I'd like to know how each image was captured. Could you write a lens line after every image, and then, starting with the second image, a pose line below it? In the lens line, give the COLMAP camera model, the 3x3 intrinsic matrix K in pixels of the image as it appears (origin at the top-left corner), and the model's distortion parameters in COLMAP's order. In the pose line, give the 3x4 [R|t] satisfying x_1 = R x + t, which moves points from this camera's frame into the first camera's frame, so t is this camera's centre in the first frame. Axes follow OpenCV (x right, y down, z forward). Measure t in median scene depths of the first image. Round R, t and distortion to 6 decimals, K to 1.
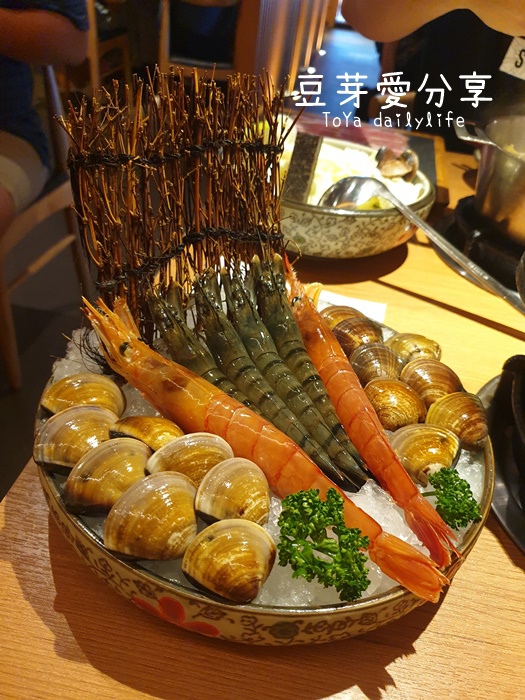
lens RADIAL K [[571.9, 0, 262.5], [0, 571.9, 350.0], [0, 0, 1]] dist [-0.004809, -0.011502]
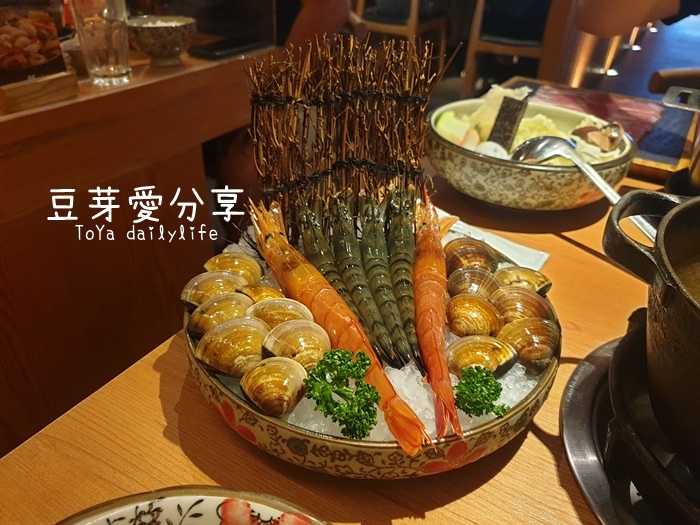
lens RADIAL K [[571.9, 0, 350.0], [0, 571.9, 262.5], [0, 0, 1]] dist [-0.004809, -0.011502]
pose [[0.922477, 0.132300, -0.362673, 0.416662], [-0.167488, 0.983580, -0.067212, 0.108775], [0.347826, 0.122745, 0.929489, -0.159690]]
